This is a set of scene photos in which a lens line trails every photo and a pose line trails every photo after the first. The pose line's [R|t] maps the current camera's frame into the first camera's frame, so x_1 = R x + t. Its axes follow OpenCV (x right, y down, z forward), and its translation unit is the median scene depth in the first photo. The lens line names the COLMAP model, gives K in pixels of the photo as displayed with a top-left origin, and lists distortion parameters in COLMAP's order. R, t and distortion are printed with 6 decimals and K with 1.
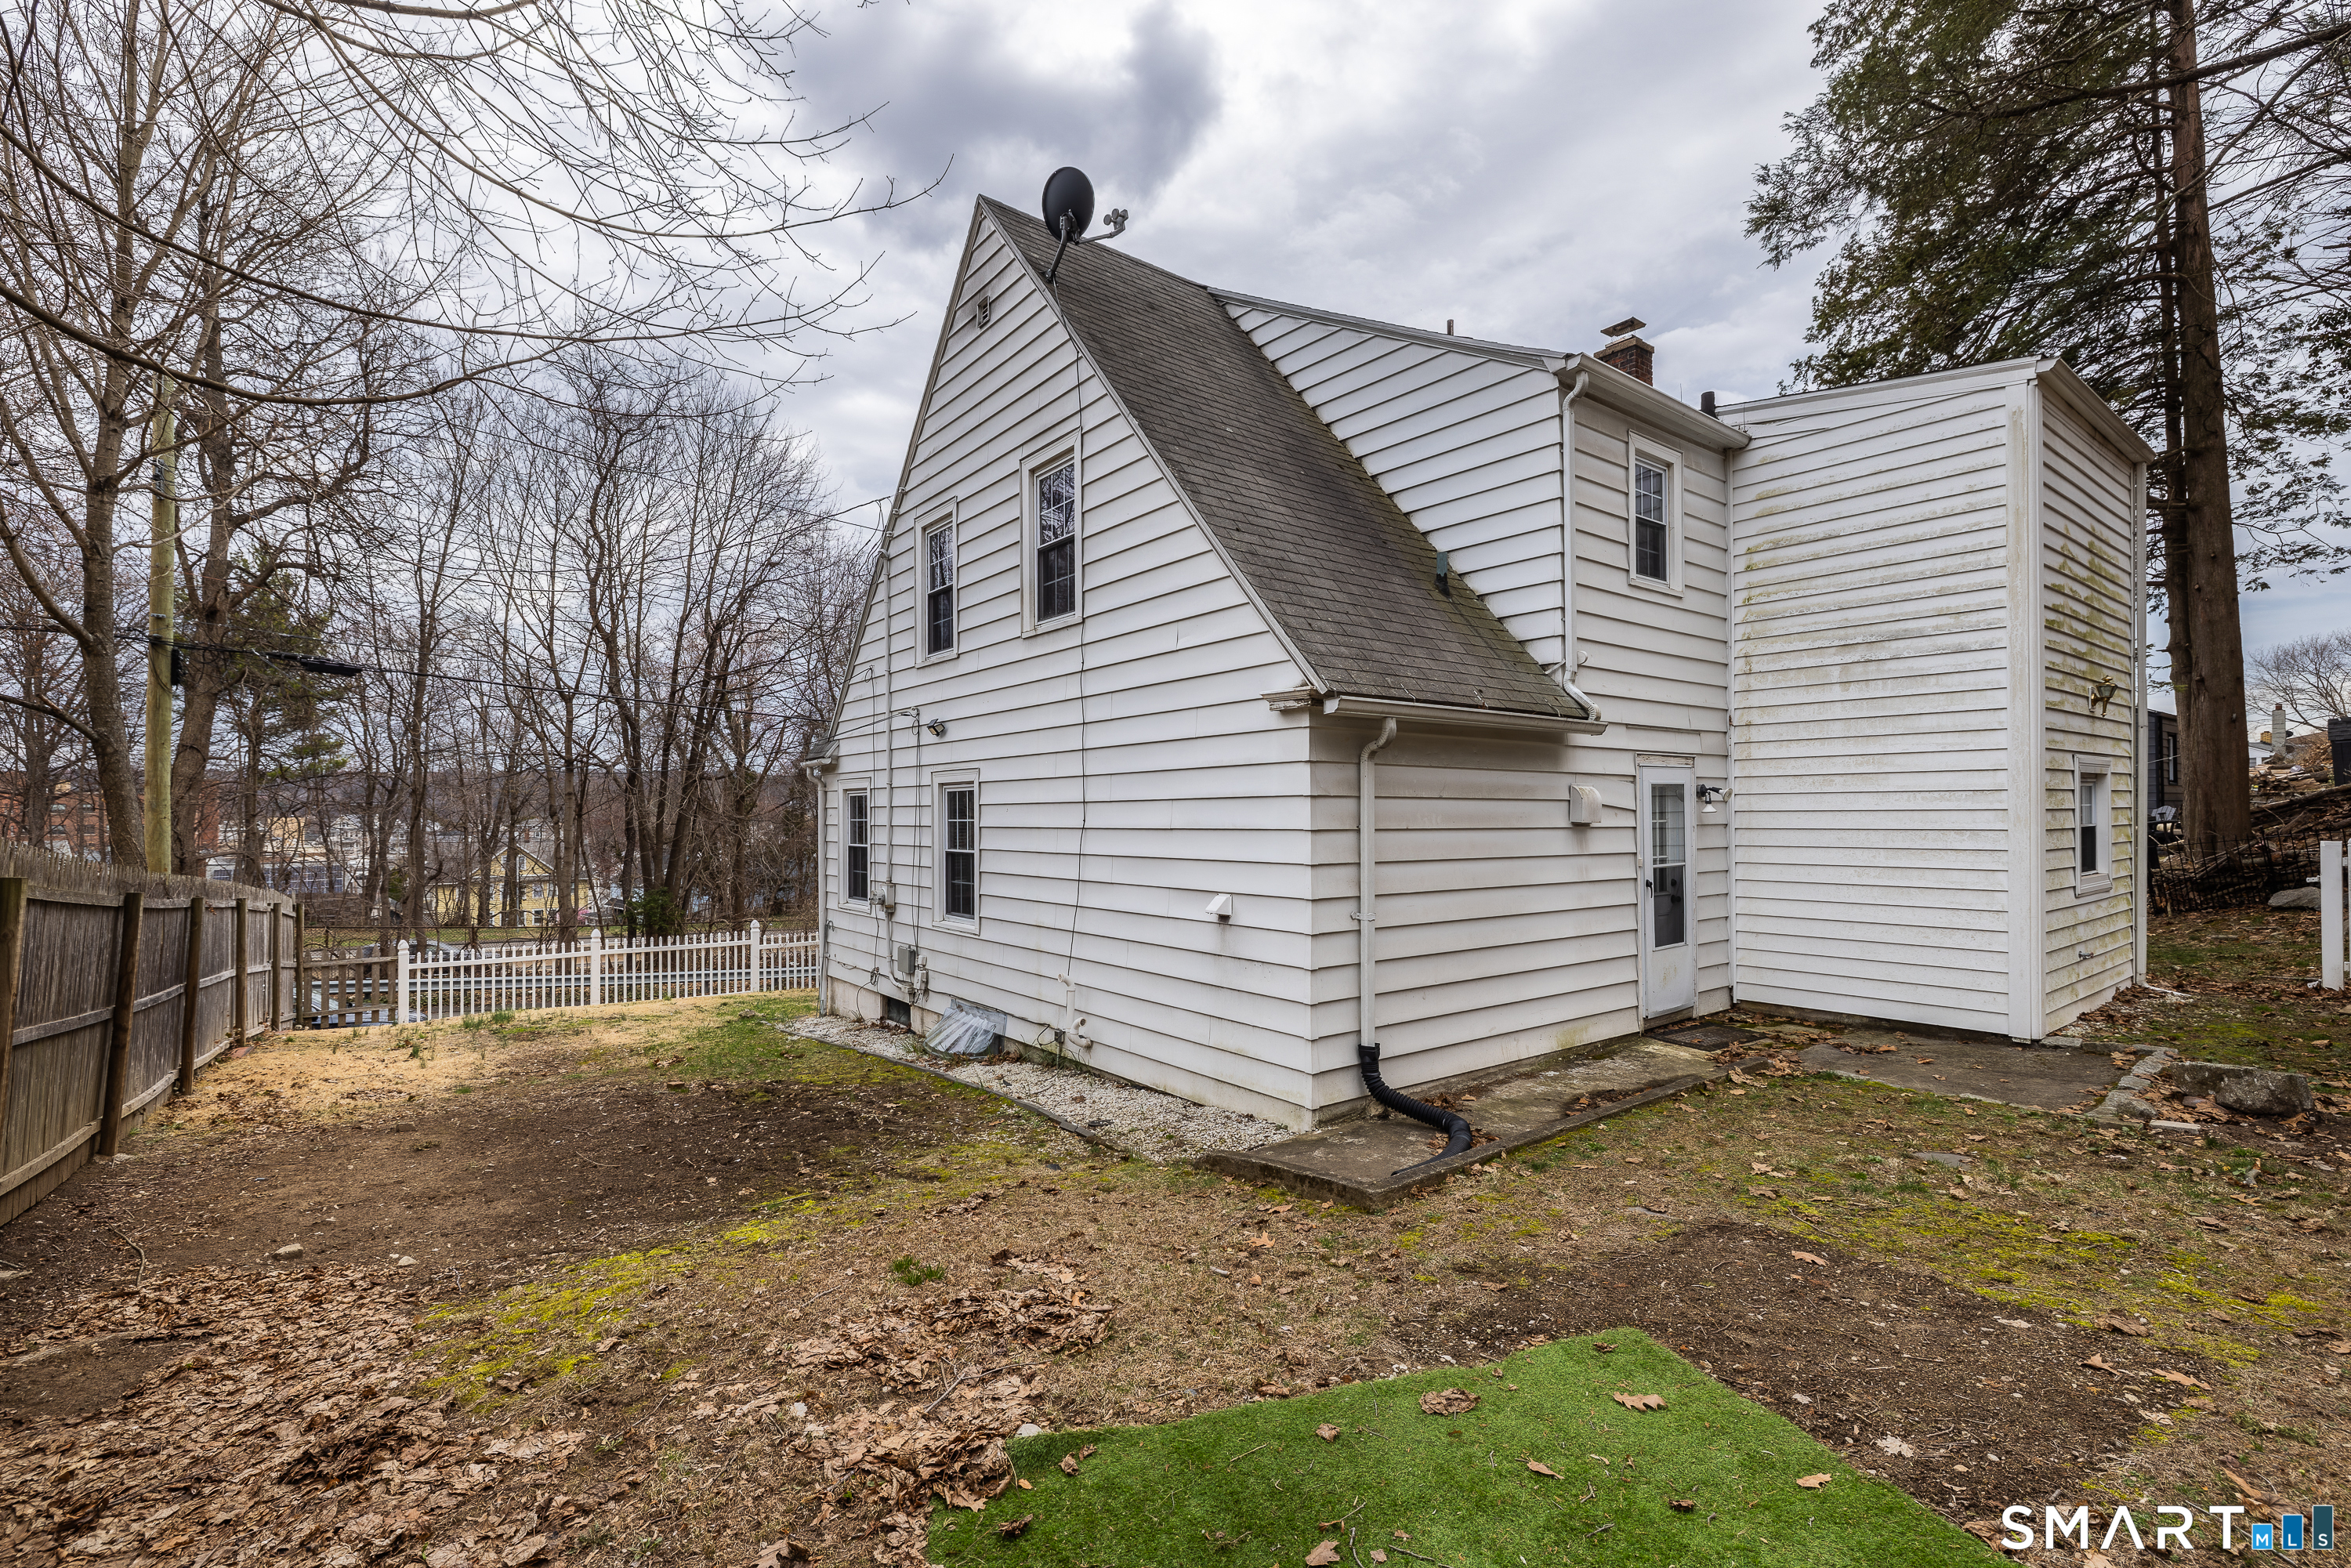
lens RADIAL K [[1015.8, 0, 1173.1], [0, 1015.8, 796.1], [0, 0, 1]] dist [0.000234, 0.000121]
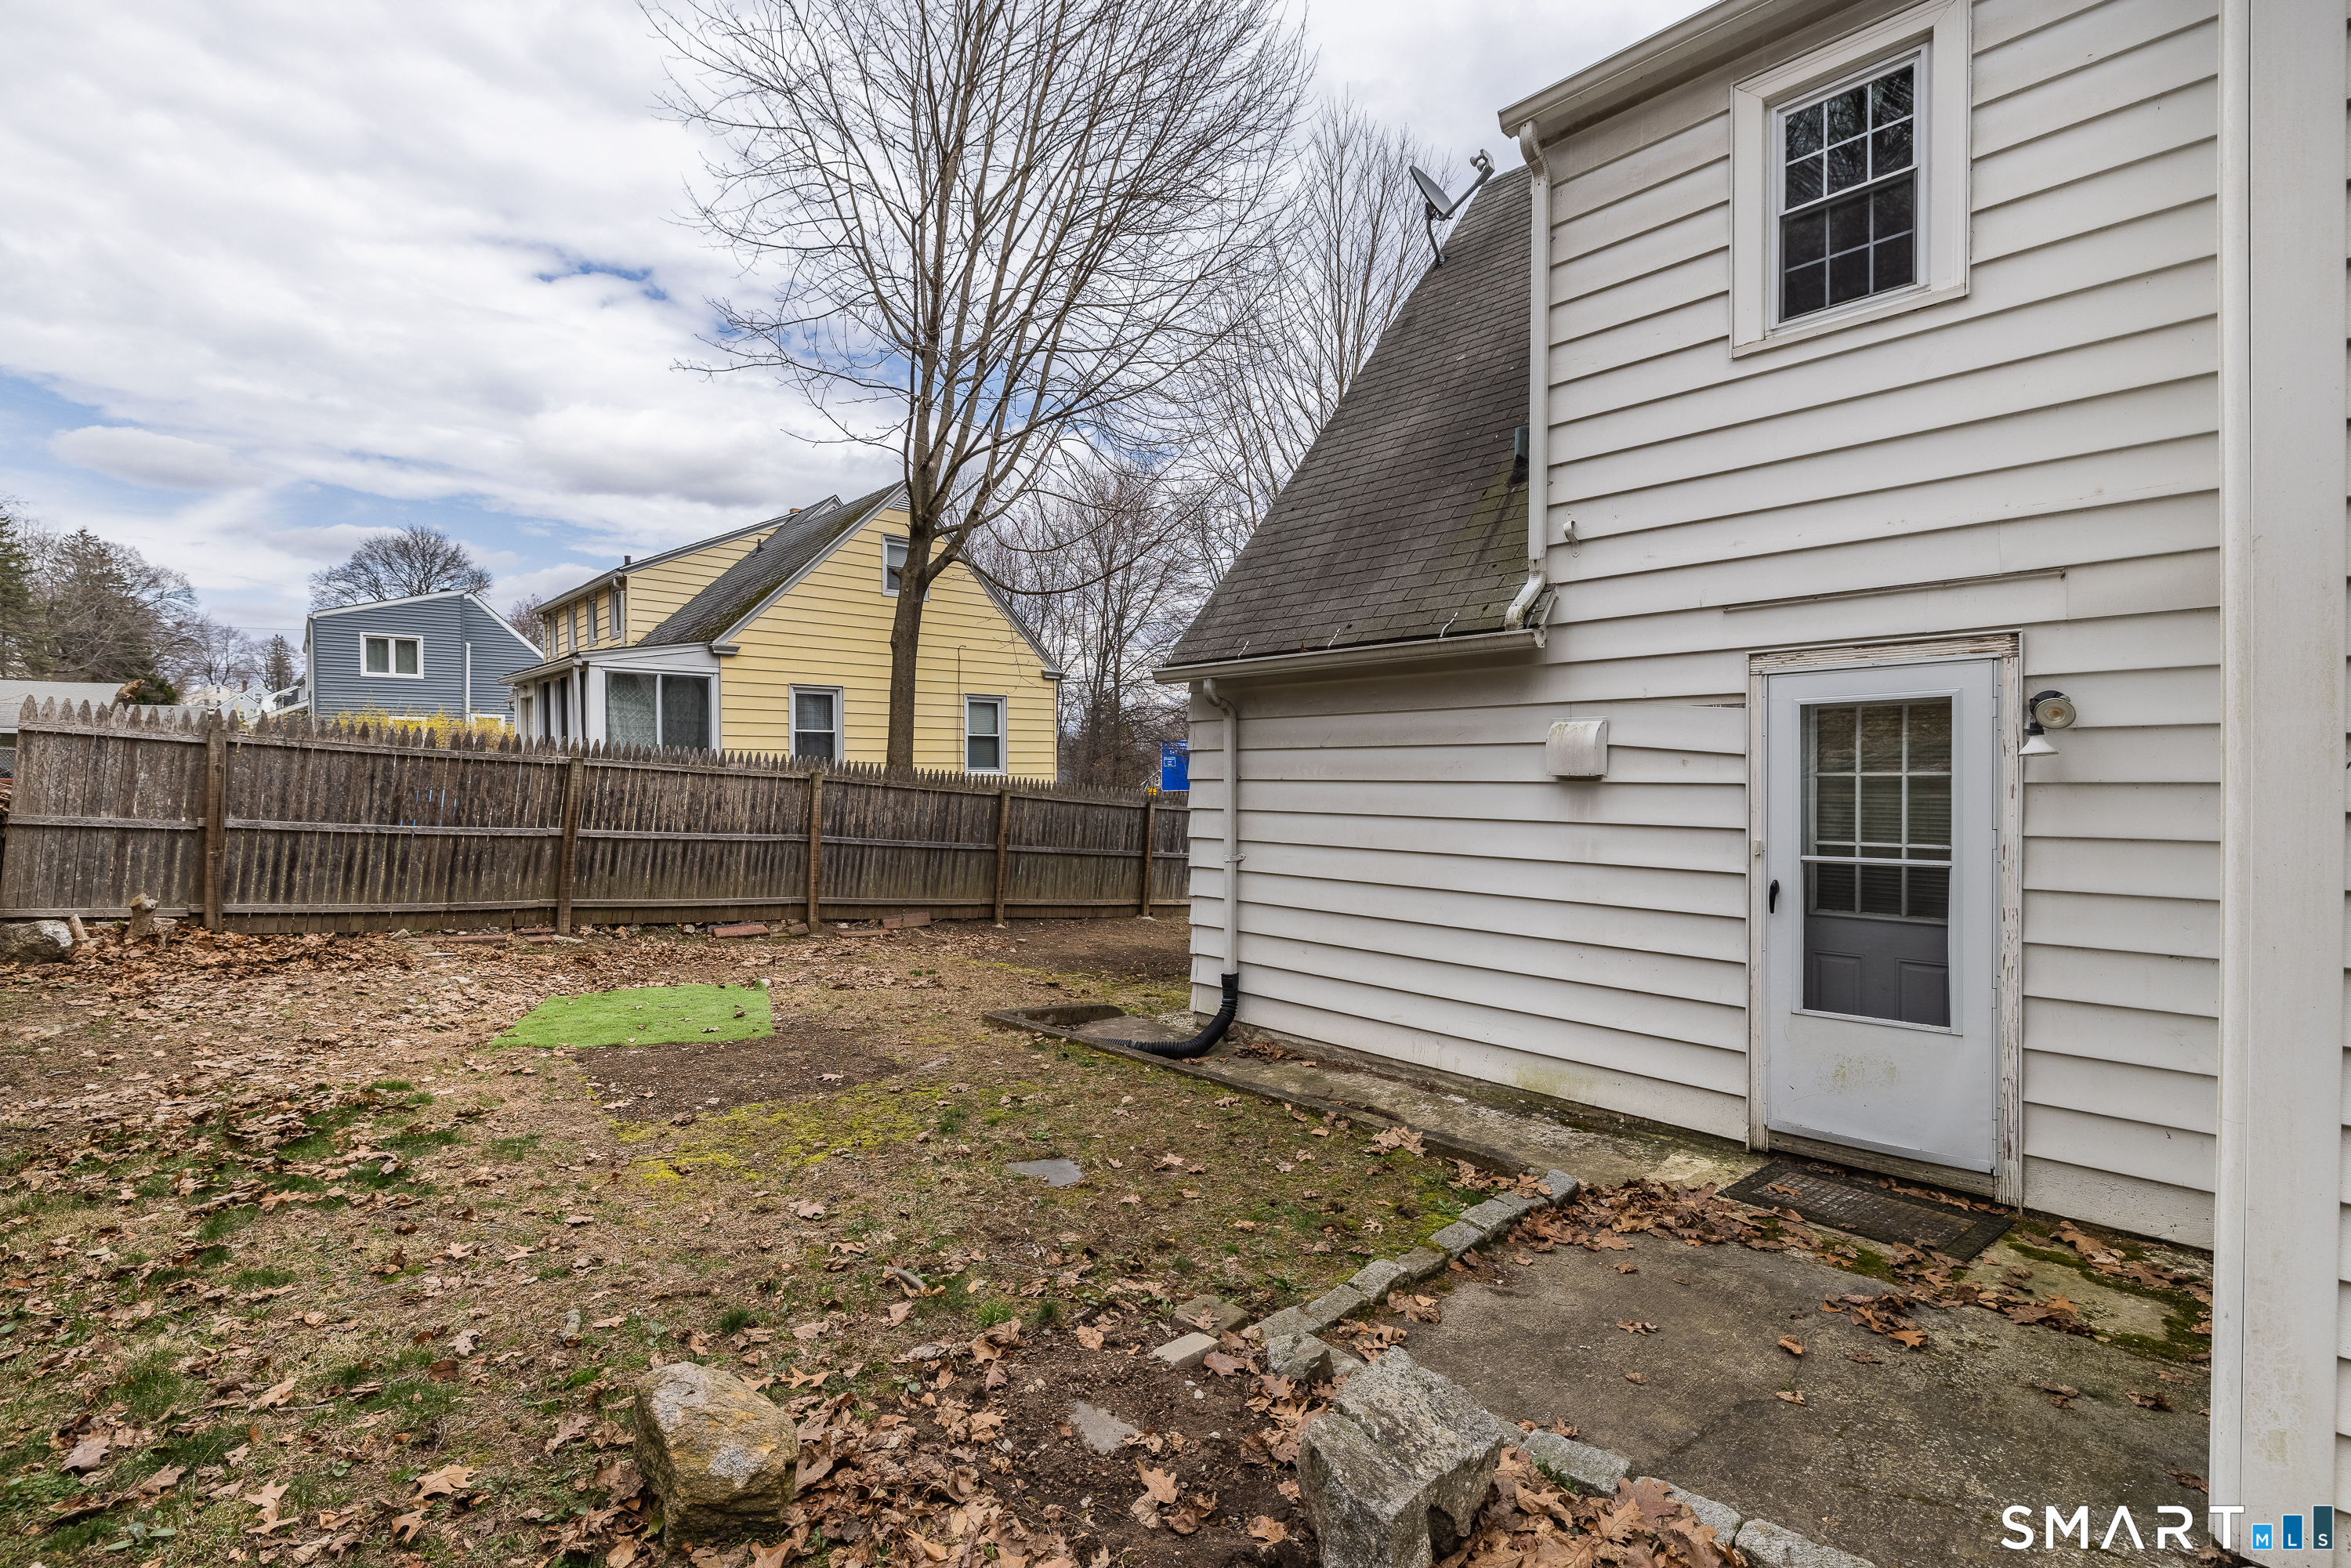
lens RADIAL K [[1015.8, 0, 1185.5], [0, 1015.8, 779.6], [0, 0, 1]] dist [0.000234, 0.000121]
pose [[0.135061, 0.007077, -0.990812, 0.978688], [0.023010, 0.999682, 0.010277, 0.014897], [0.990570, -0.024186, 0.134856, 0.614311]]
